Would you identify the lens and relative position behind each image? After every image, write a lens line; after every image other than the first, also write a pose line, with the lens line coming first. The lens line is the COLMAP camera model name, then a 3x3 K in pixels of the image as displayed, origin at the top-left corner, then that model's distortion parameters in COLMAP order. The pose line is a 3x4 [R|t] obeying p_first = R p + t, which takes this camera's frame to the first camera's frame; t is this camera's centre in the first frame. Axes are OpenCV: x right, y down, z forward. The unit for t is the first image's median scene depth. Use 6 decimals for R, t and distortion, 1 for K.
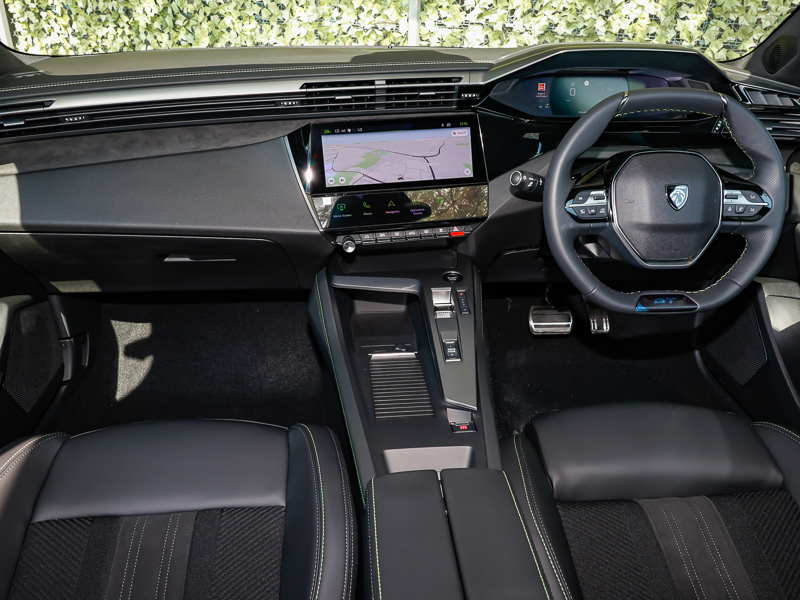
lens RADIAL K [[537.3, 0, 400.0], [0, 537.3, 297.3], [0, 0, 1]] dist [0.010208, -0.010892]
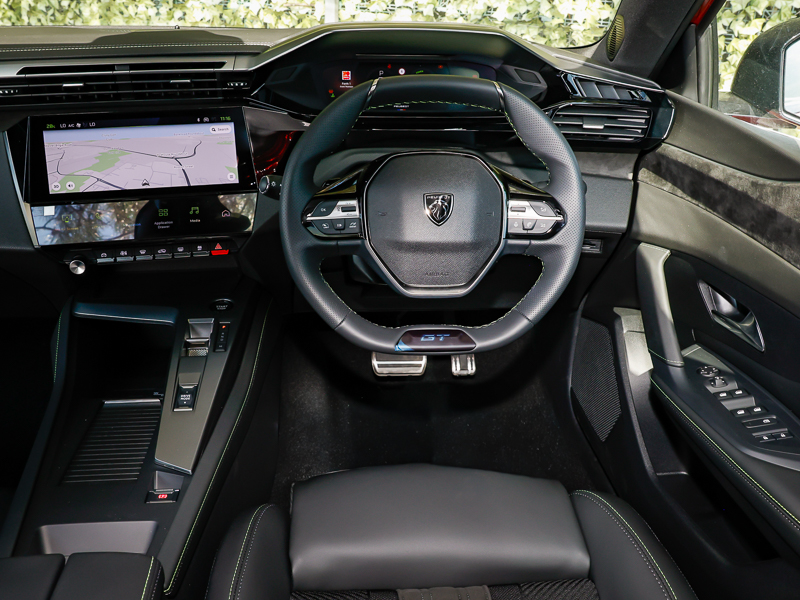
lens RADIAL K [[630.2, 0, 399.7], [0, 630.2, 304.0], [0, 0, 1]] dist [0.001123, 0.016950]
pose [[0.999951, 0.008007, -0.005840, 0.389610], [-0.008212, 0.999321, -0.035921, -0.008408], [0.005549, 0.035967, 0.999338, 0.053215]]
